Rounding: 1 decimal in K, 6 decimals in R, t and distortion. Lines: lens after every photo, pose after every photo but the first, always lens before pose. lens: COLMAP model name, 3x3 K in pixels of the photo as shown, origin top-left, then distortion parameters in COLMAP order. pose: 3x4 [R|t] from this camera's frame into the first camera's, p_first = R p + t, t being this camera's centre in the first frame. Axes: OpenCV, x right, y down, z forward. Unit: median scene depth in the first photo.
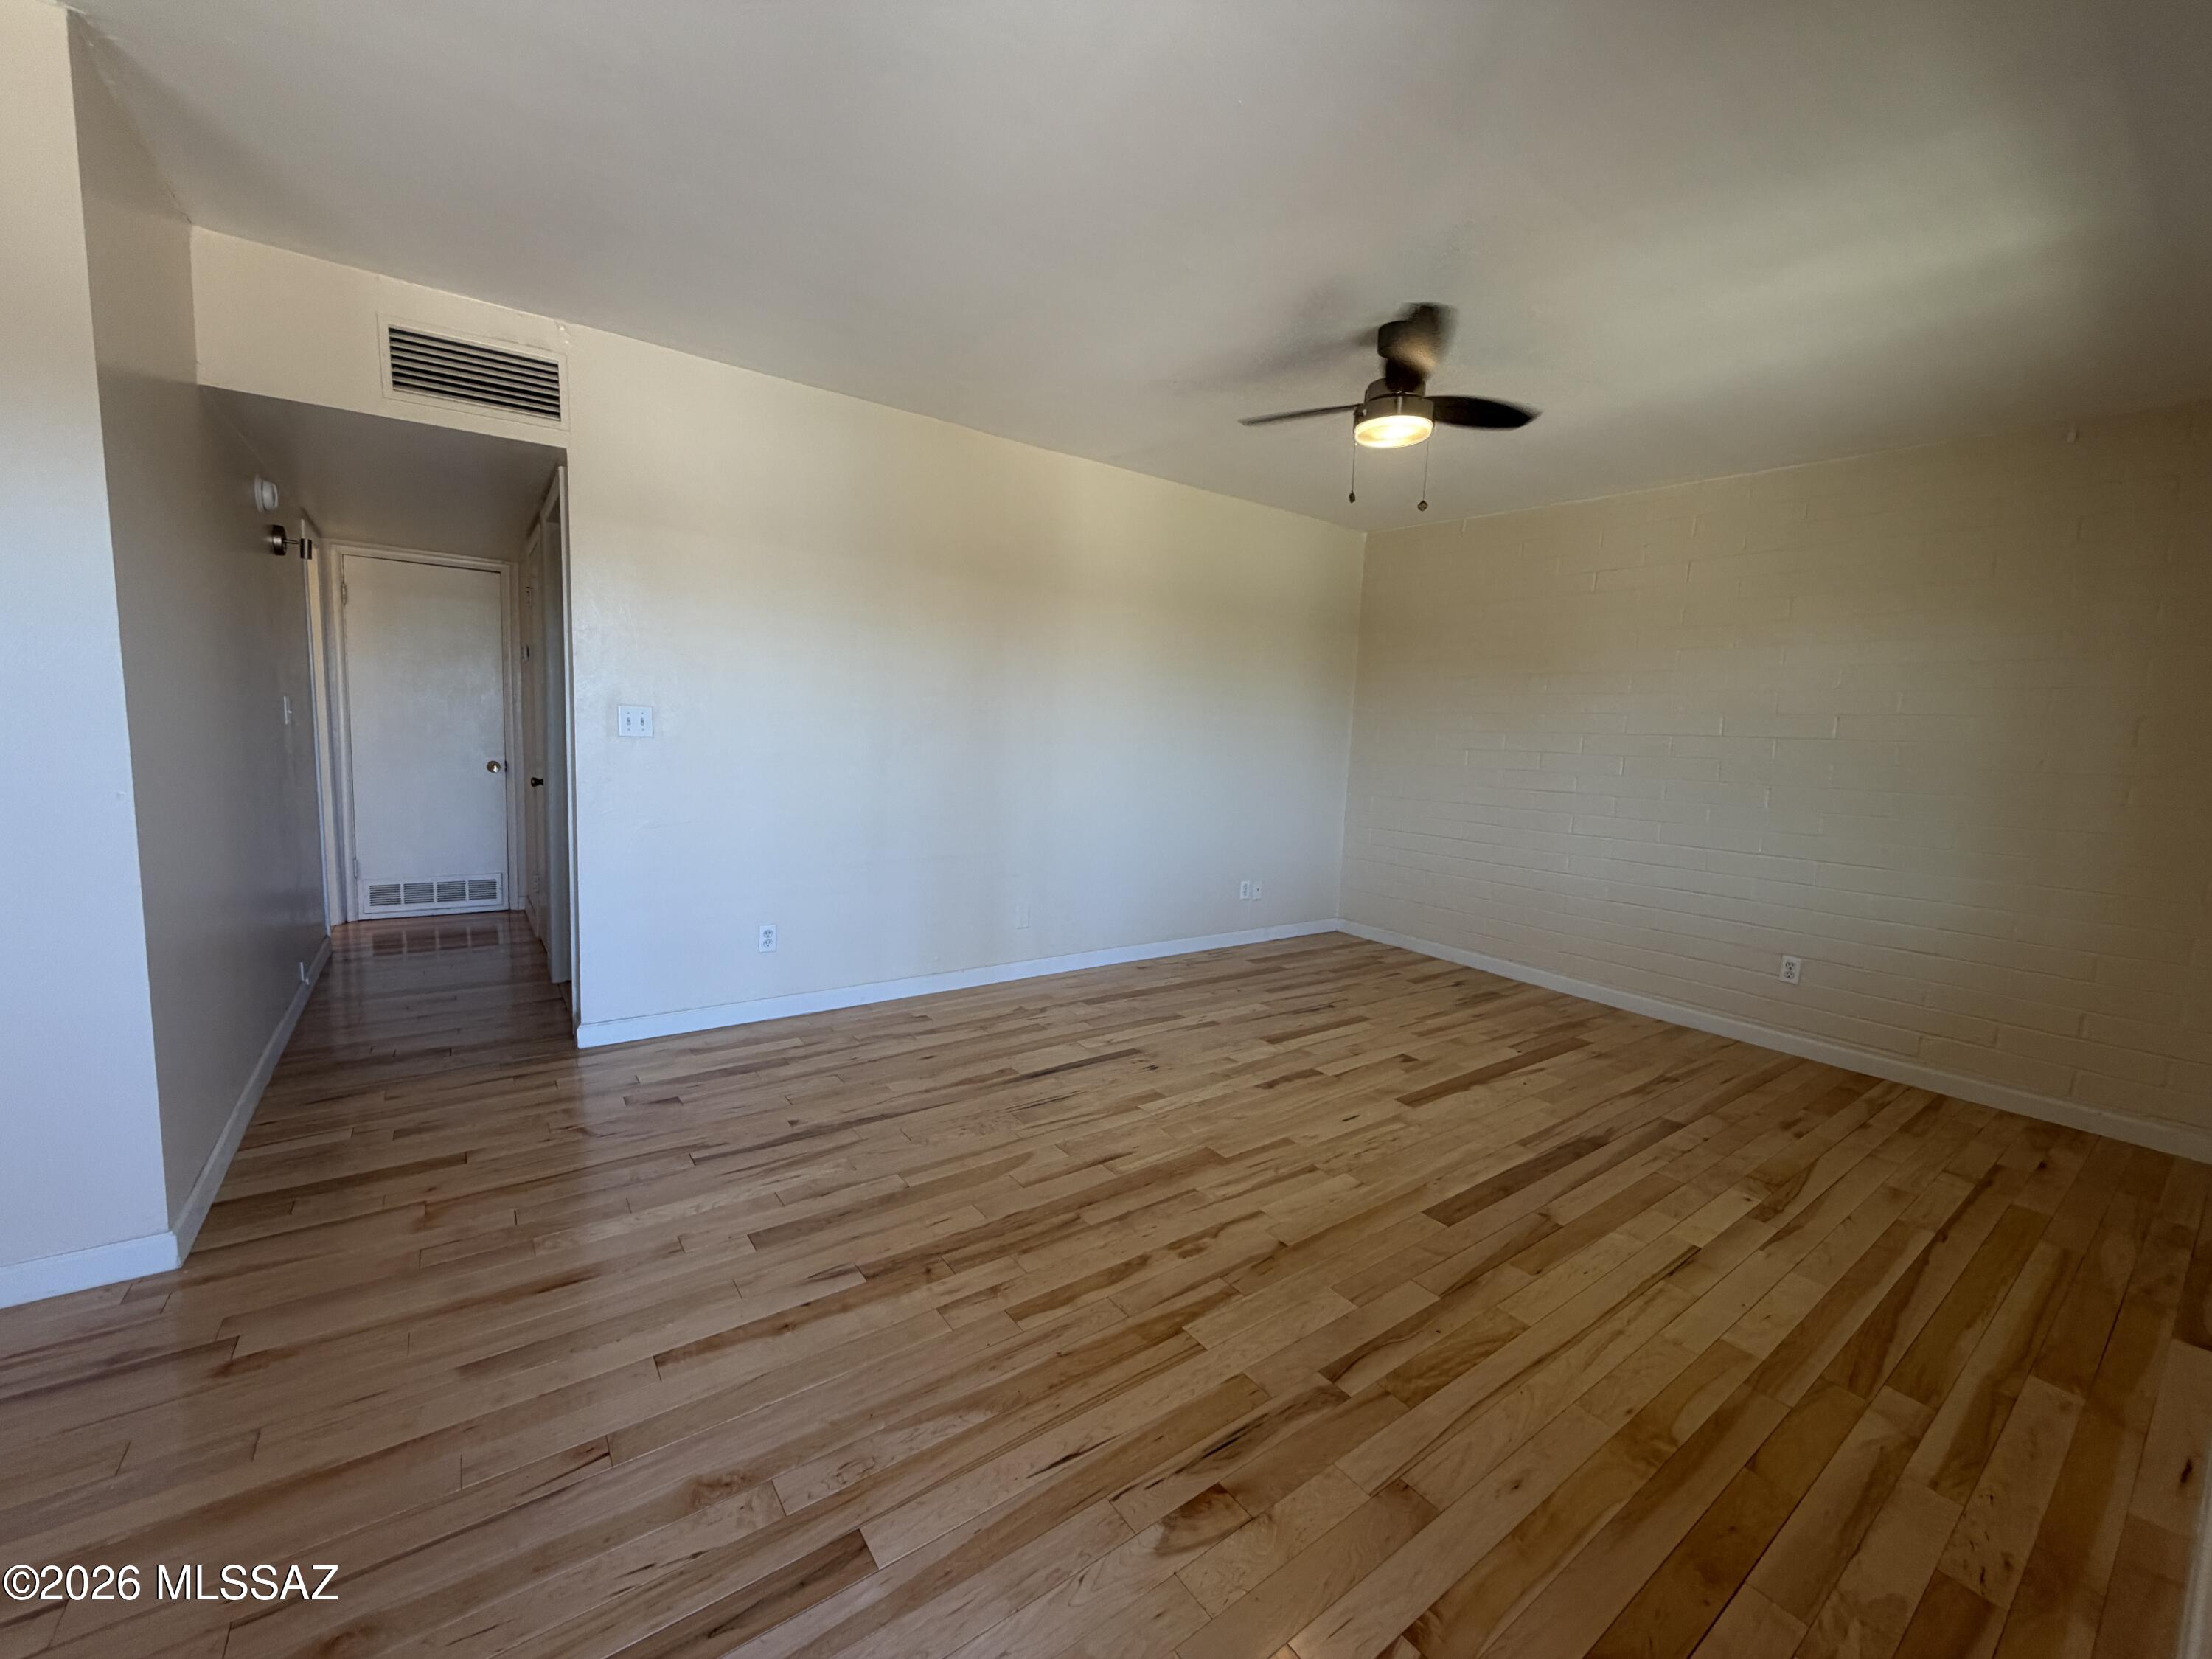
lens RADIAL K [[883.4, 0, 1096.7], [0, 883.4, 830.1], [0, 0, 1]] dist [0.001454, -0.000198]
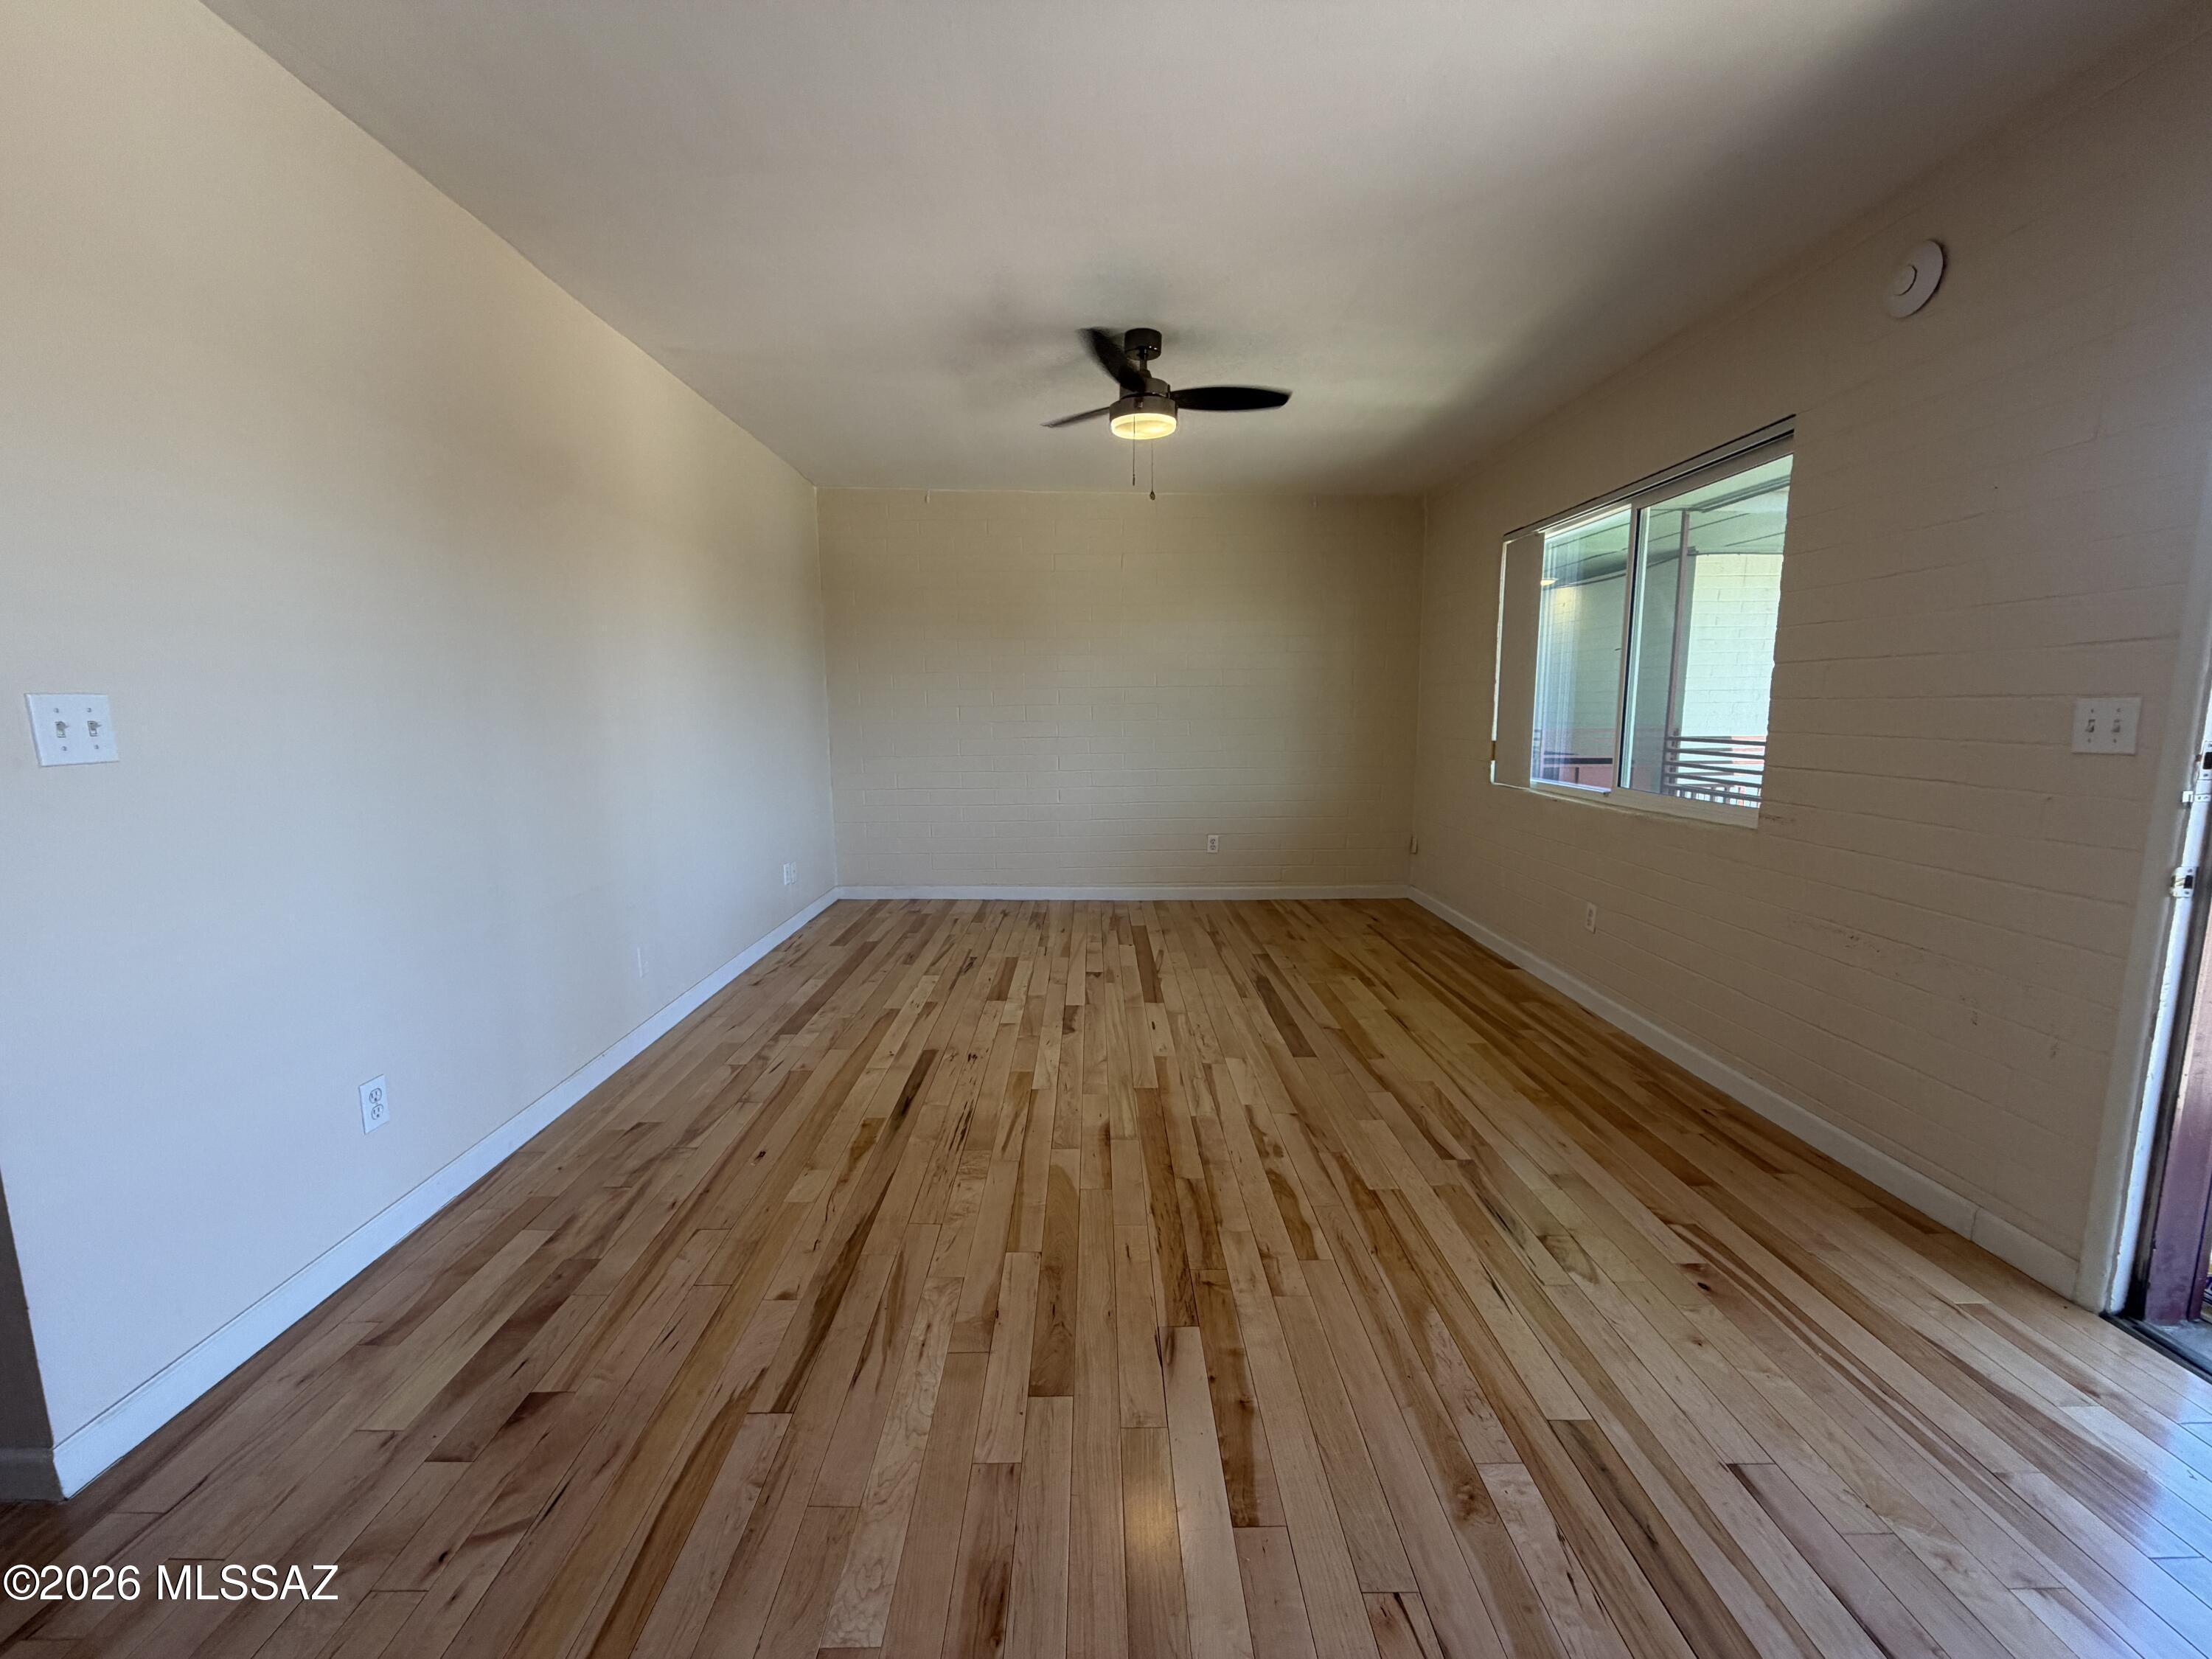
lens RADIAL K [[883.4, 0, 1100.0], [0, 883.4, 832.9], [0, 0, 1]] dist [0.001454, -0.000198]
pose [[0.580363, -0.164284, 0.797615, -0.707989], [0.124337, 0.985833, 0.112581, -0.070459], [-0.804810, 0.033836, 0.592567, 0.398787]]
